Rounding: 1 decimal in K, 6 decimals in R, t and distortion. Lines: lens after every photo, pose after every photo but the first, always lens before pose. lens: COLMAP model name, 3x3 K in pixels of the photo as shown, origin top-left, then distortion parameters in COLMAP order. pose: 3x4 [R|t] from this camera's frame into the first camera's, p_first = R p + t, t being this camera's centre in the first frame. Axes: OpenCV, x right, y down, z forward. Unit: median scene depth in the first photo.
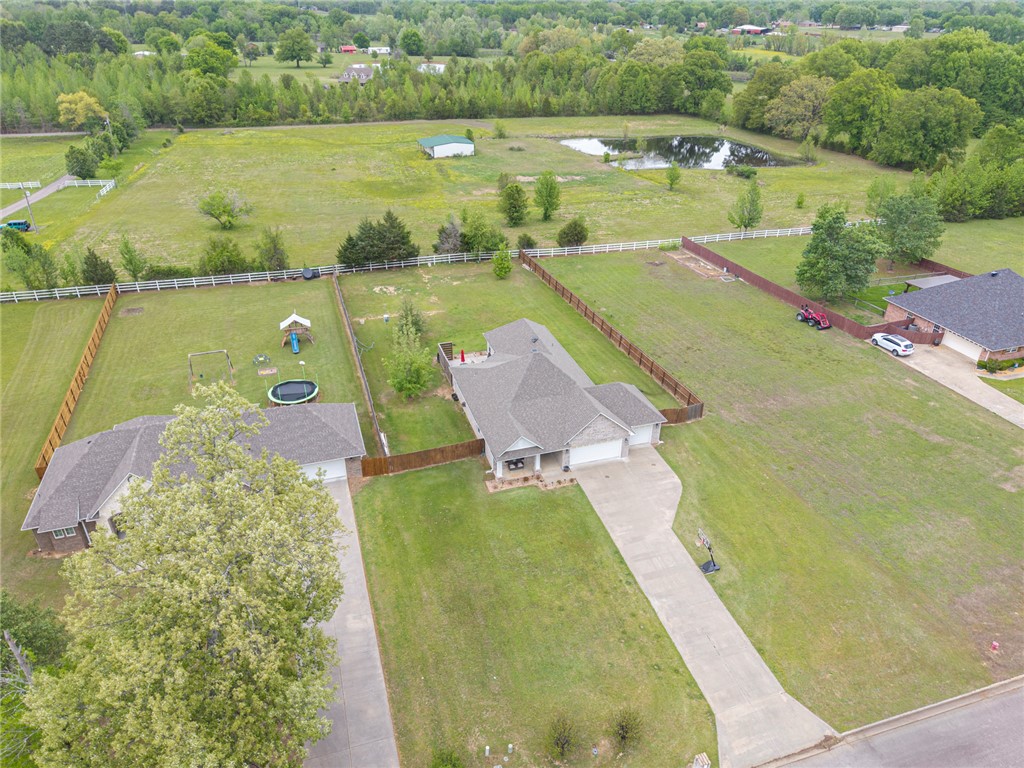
lens RADIAL K [[695.1, 0, 517.4], [0, 695.1, 390.0], [0, 0, 1]] dist [0.034822, -0.039030]
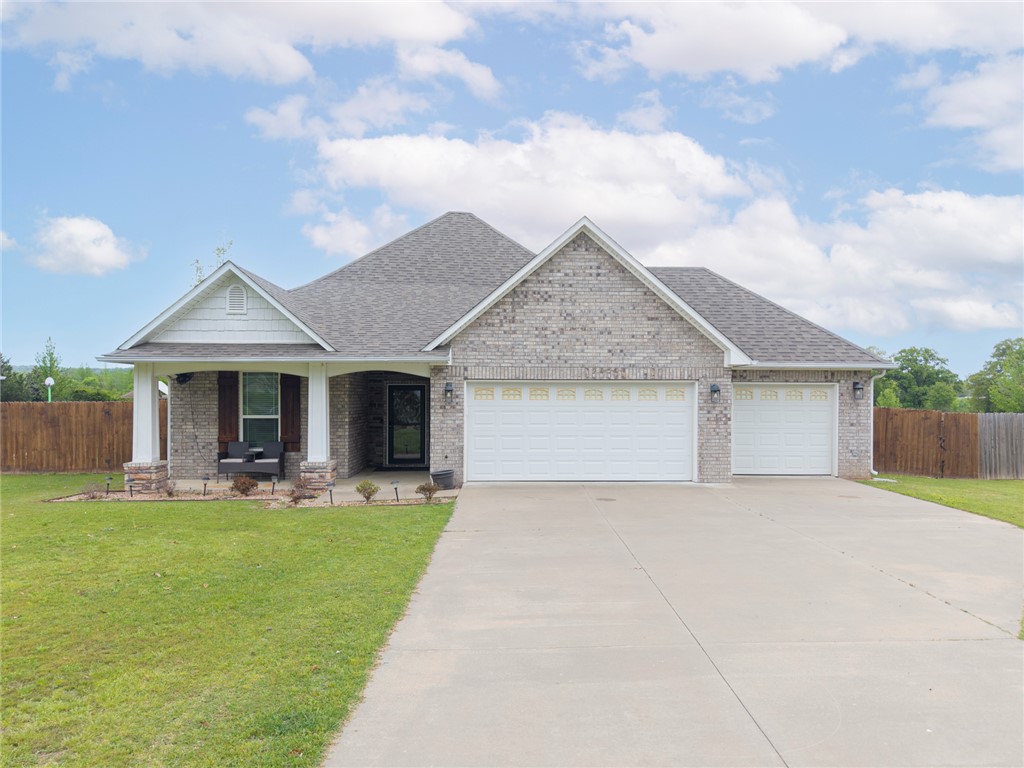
lens RADIAL K [[723.8, 0, 533.7], [0, 723.8, 404.3], [0, 0, 1]] dist [0.099751, -0.173529]
pose [[0.968539, 0.003798, -0.248831, 0.090285], [-0.124610, 0.872907, -0.471705, 0.113893], [0.215415, 0.487872, 0.845918, 0.443761]]
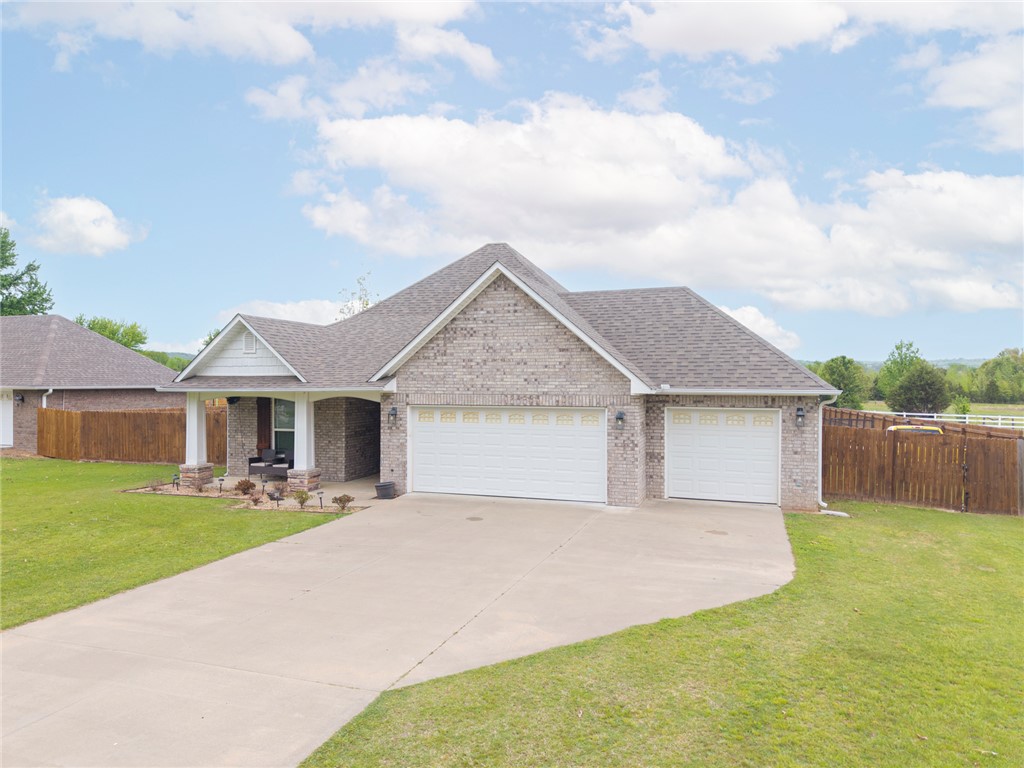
lens RADIAL K [[692.2, 0, 512.0], [0, 692.2, 384.0], [0, 0, 1]] dist [0.085336, -0.117487]
pose [[0.809947, 0.002221, -0.586499, 0.153869], [-0.291911, 0.868861, -0.399835, 0.097232], [0.508699, 0.495051, 0.704380, 0.455980]]
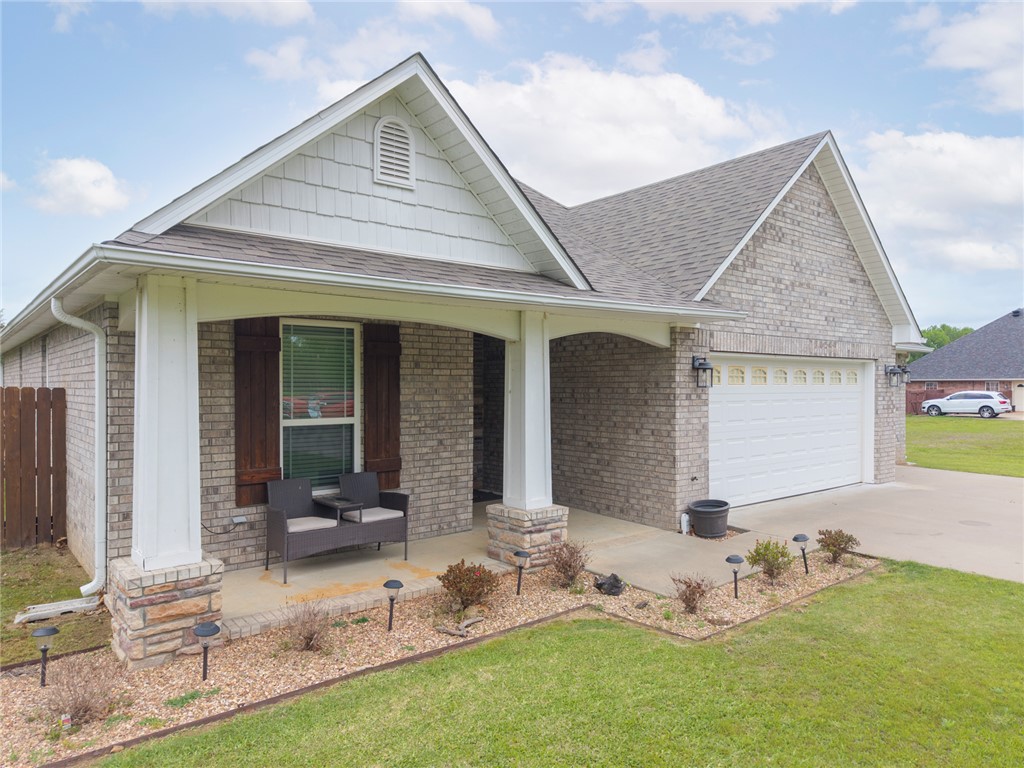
lens RADIAL K [[686.1, 0, 512.0], [0, 686.1, 384.0], [0, 0, 1]] dist [0.007301, -0.008420]
pose [[0.931004, 0.000082, 0.365009, -0.009314], [0.179945, 0.869933, -0.459169, 0.082327], [-0.317571, 0.493170, 0.809896, 0.499647]]
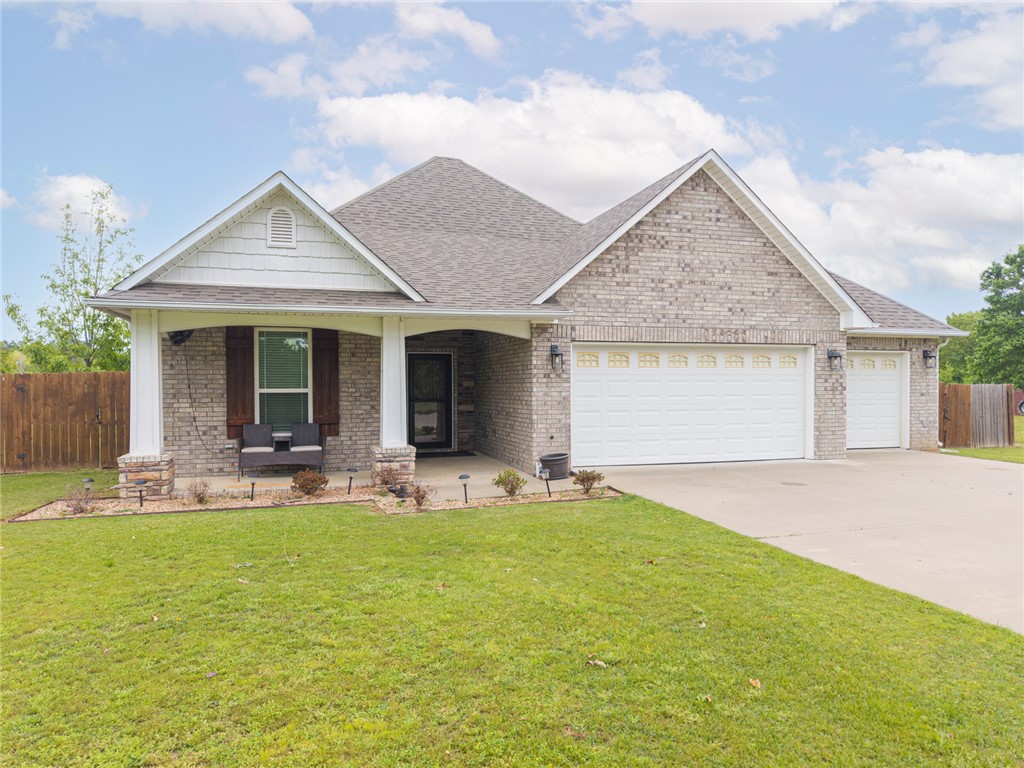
lens RADIAL K [[695.1, 0, 517.4], [0, 695.1, 390.0], [0, 0, 1]] dist [0.034822, -0.039030]
pose [[0.999989, -0.003410, -0.003140, 0.034477], [0.001455, 0.874084, -0.485773, 0.104520], [0.004401, 0.485763, 0.874080, 0.466076]]
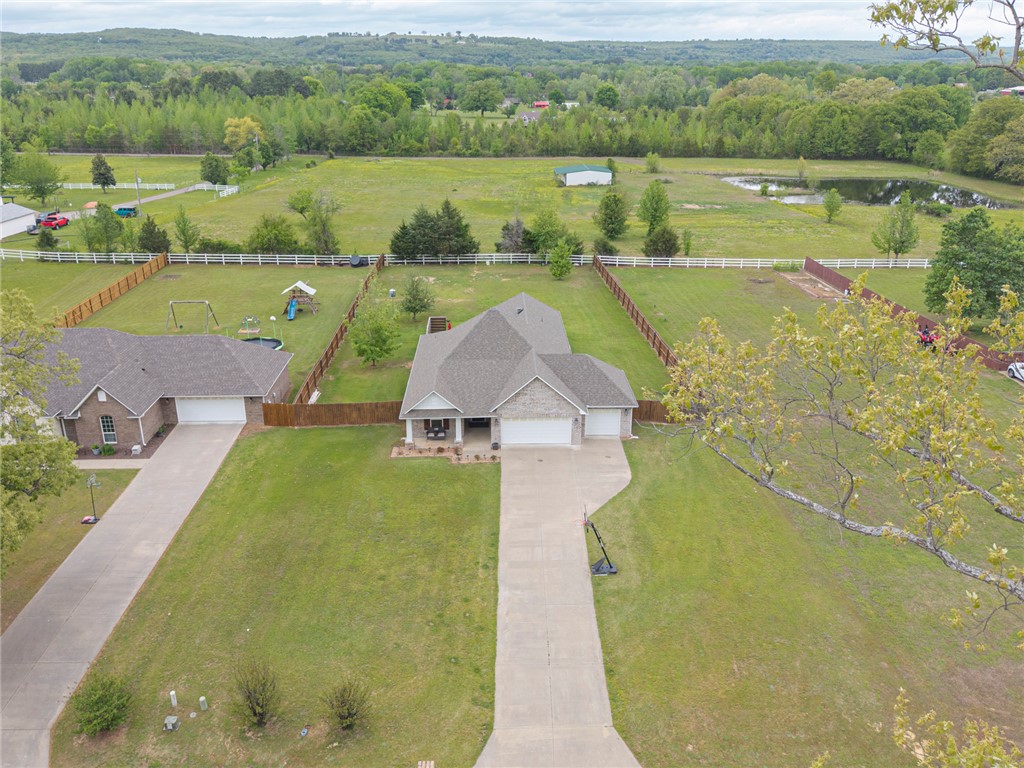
lens RADIAL K [[793.4, 0, 510.6], [0, 793.4, 338.7], [0, 0, 1]] dist [0.045726, -0.060517]
pose [[0.959913, 0.085083, -0.267073, 0.180440], [-0.133334, 0.976716, -0.168071, 0.080810], [0.246554, 0.196944, 0.948907, 0.064217]]
